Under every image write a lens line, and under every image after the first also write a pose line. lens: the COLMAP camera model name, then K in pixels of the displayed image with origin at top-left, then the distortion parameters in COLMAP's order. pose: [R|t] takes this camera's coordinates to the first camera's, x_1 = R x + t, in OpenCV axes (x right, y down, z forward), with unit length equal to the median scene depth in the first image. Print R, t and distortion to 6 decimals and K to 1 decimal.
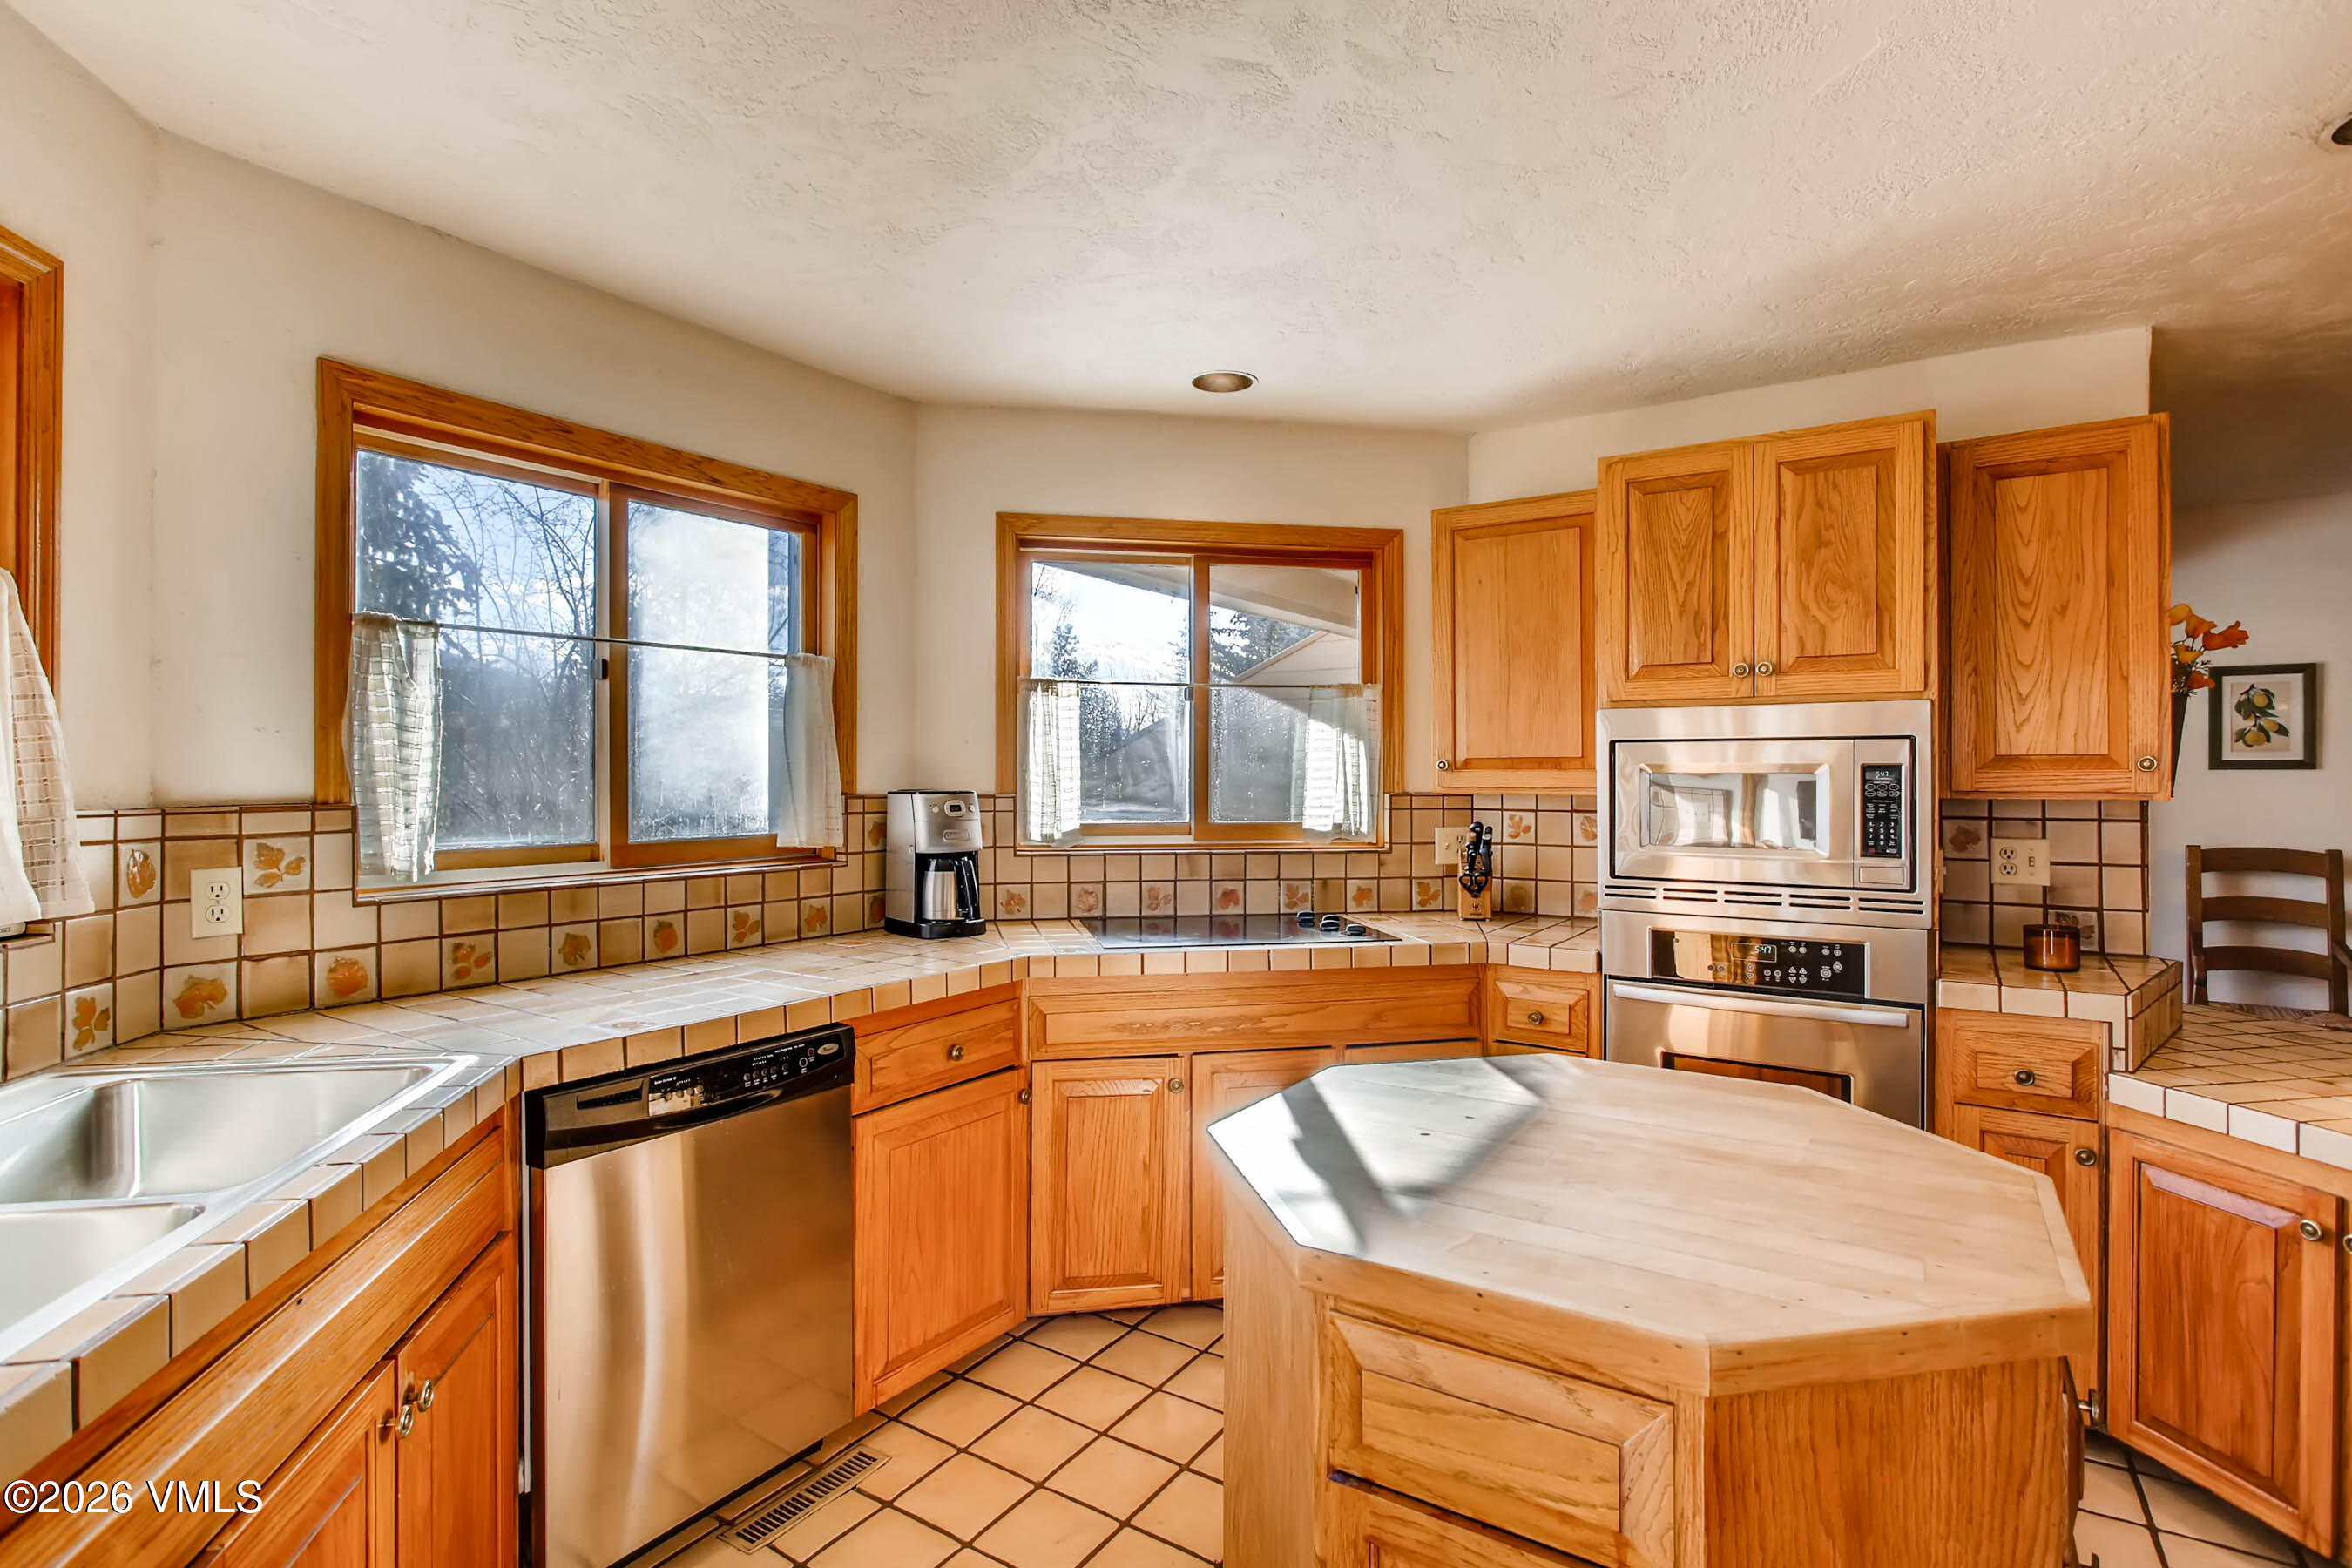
lens RADIAL K [[1141.0, 0, 1169.0], [0, 1141.0, 775.2], [0, 0, 1]] dist [-0.015696, 0.000398]
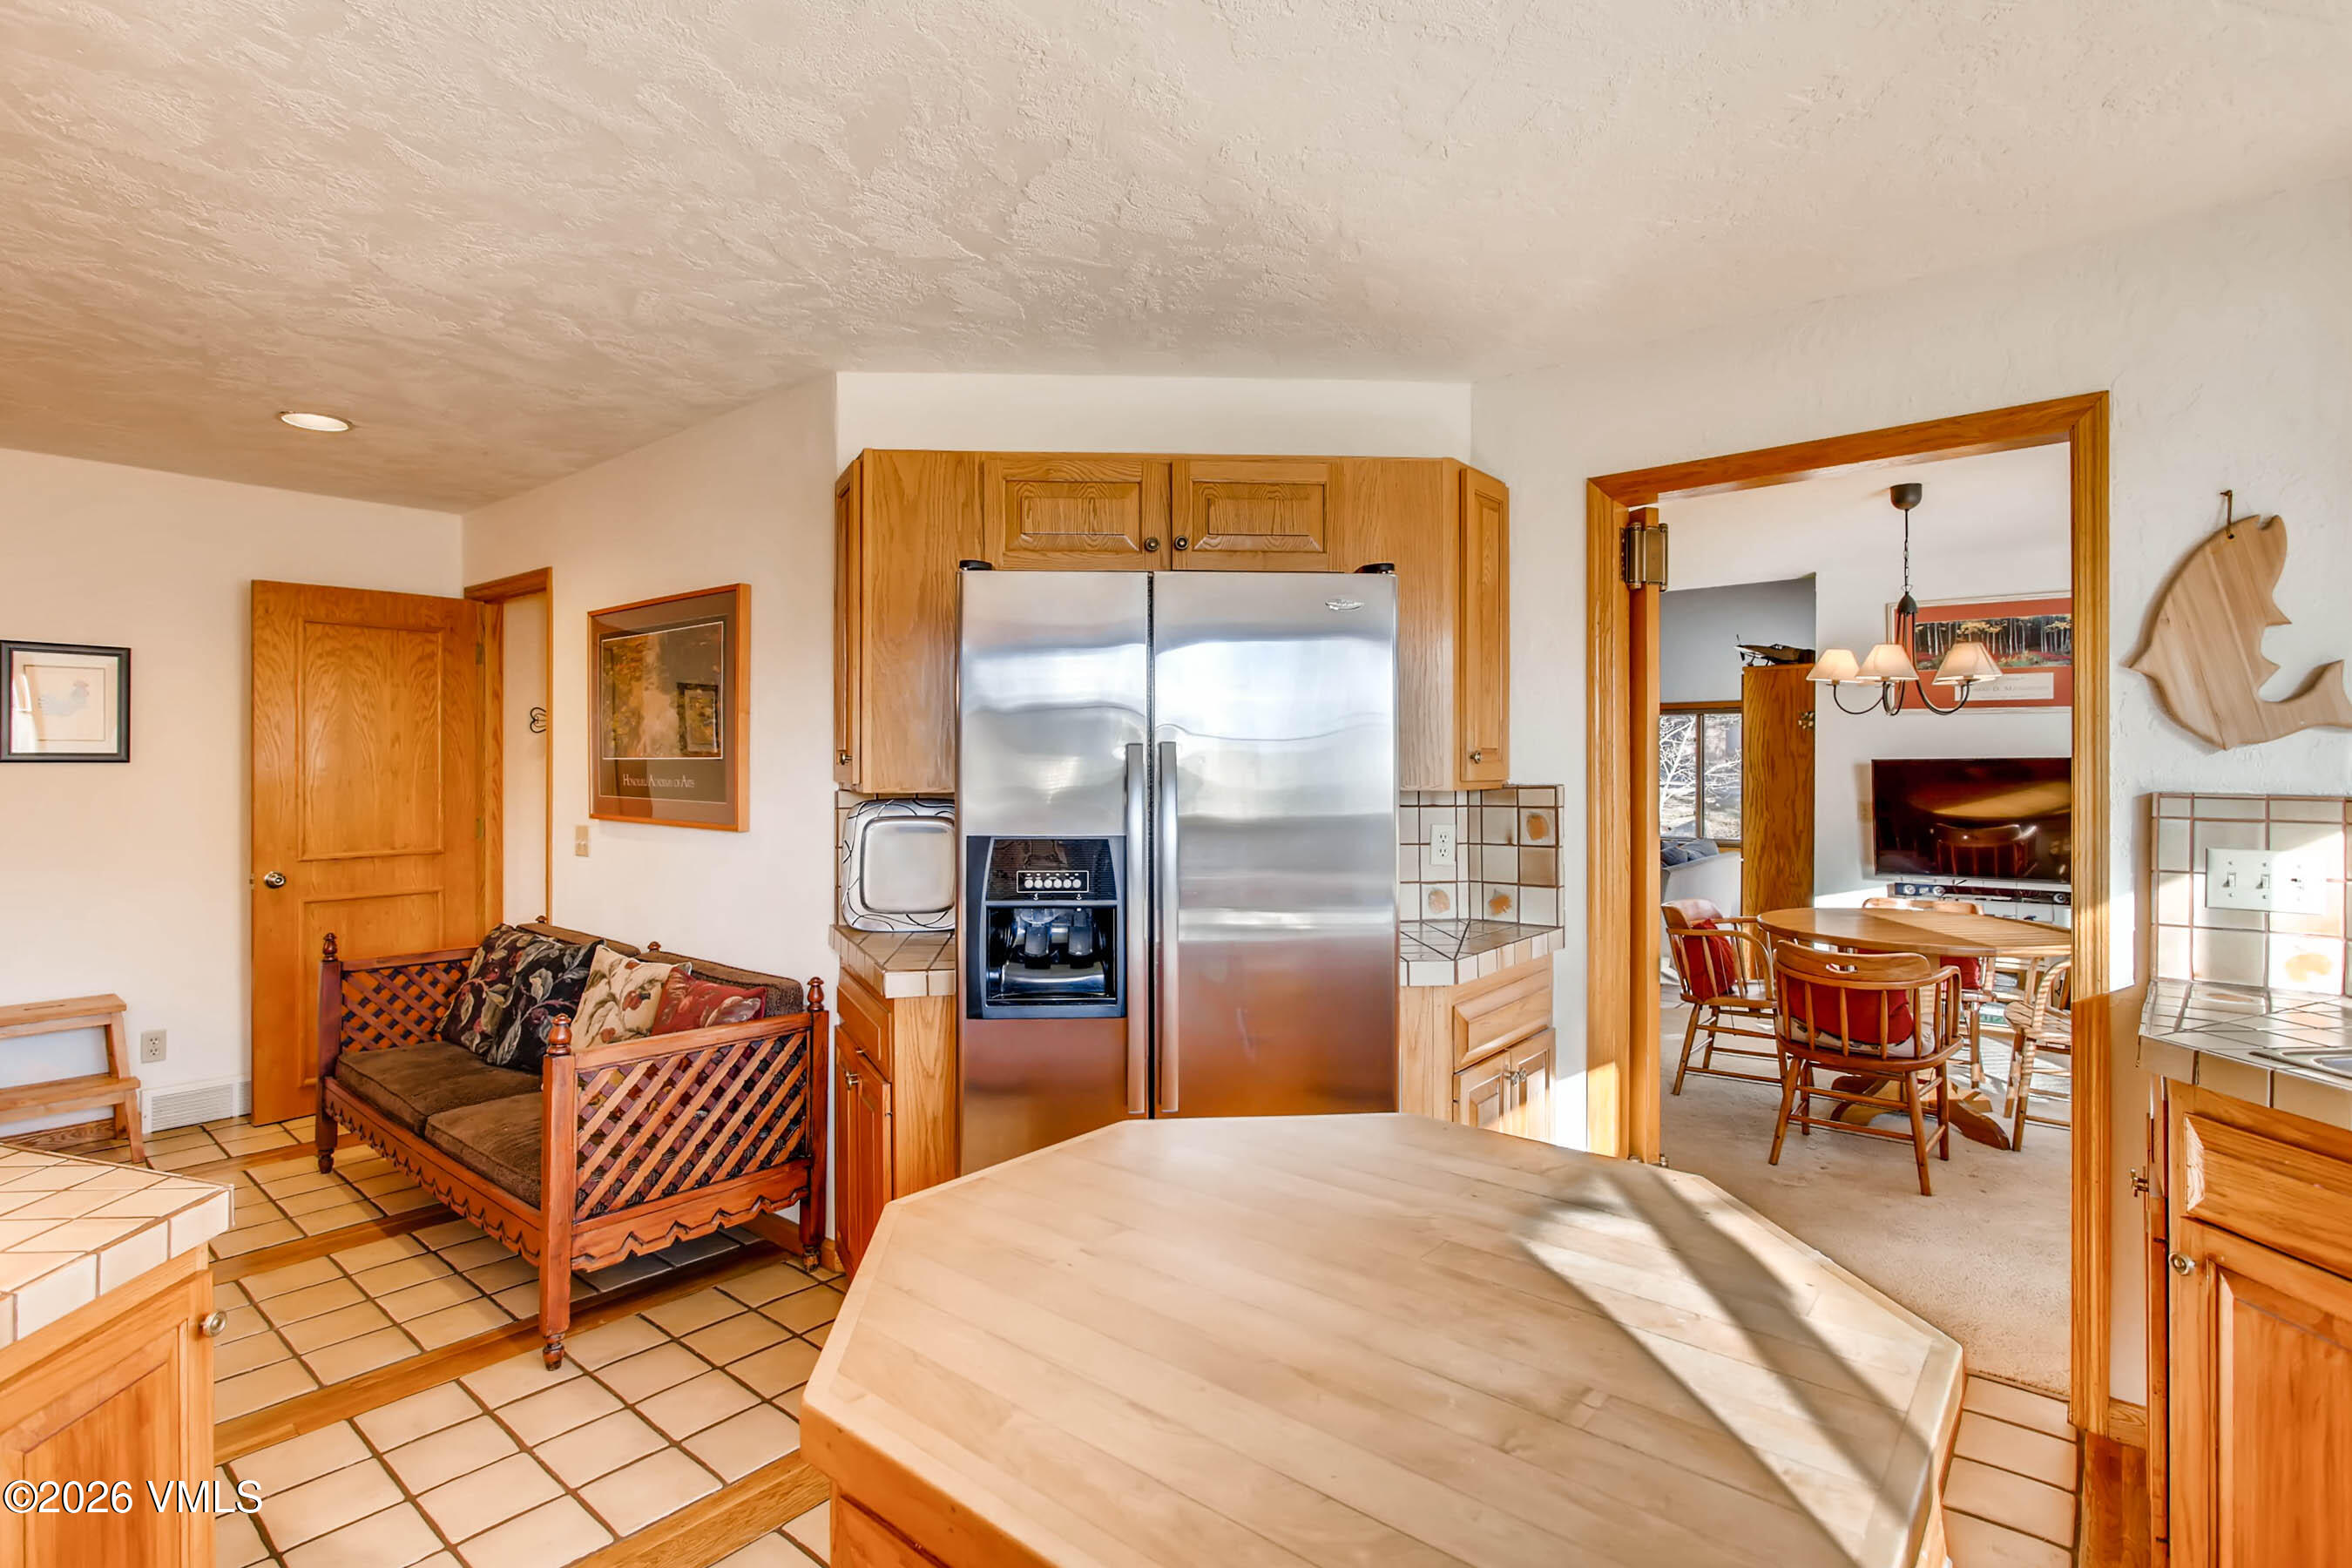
lens RADIAL K [[1133.3, 0, 1160.5], [0, 1133.3, 771.3], [0, 0, 1]] dist [-0.026710, 0.011015]
pose [[-0.991941, 0.001663, 0.126688, 0.227357], [0.001985, 0.999995, 0.002412, -0.000666], [-0.126683, 0.002644, -0.991940, 0.982330]]
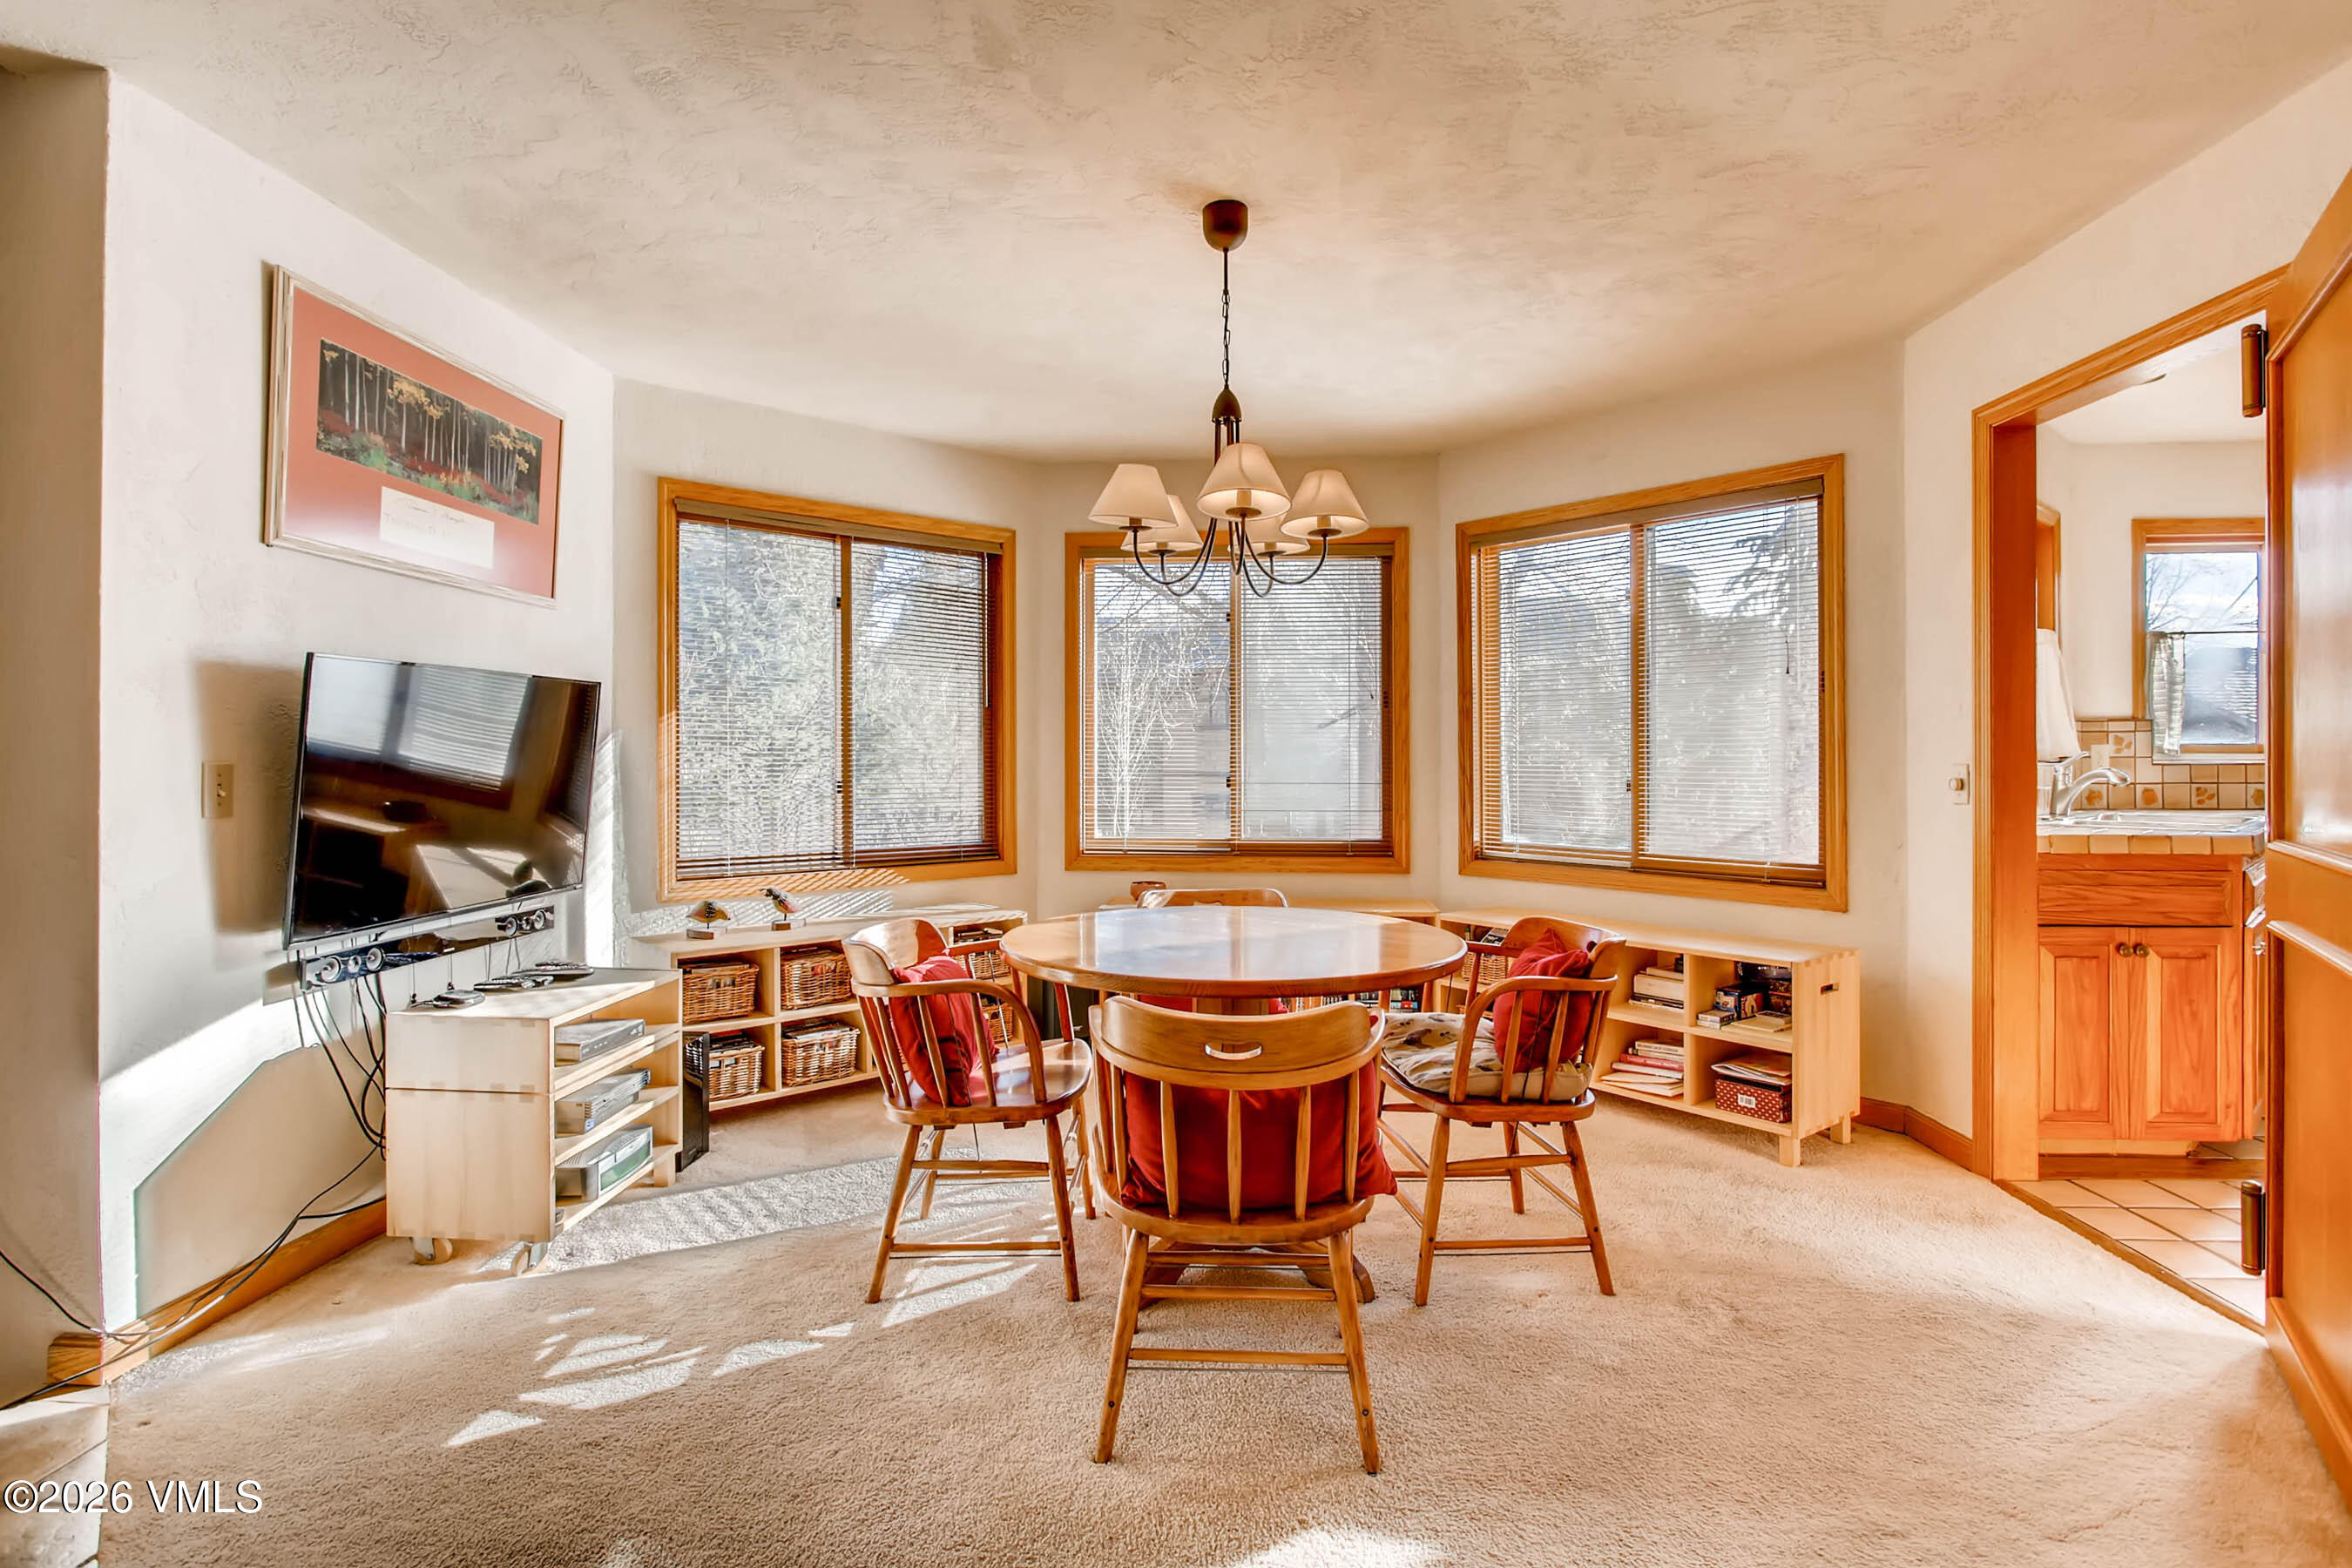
lens RADIAL K [[1137.1, 0, 1173.0], [0, 1137.1, 764.8], [0, 0, 1]] dist [-0.020617, 0.009223]
pose [[0.497200, -0.000248, -0.867636, 0.192162], [0.006714, 0.999971, 0.003561, 0.078450], [0.867610, -0.007596, 0.497187, -1.441525]]
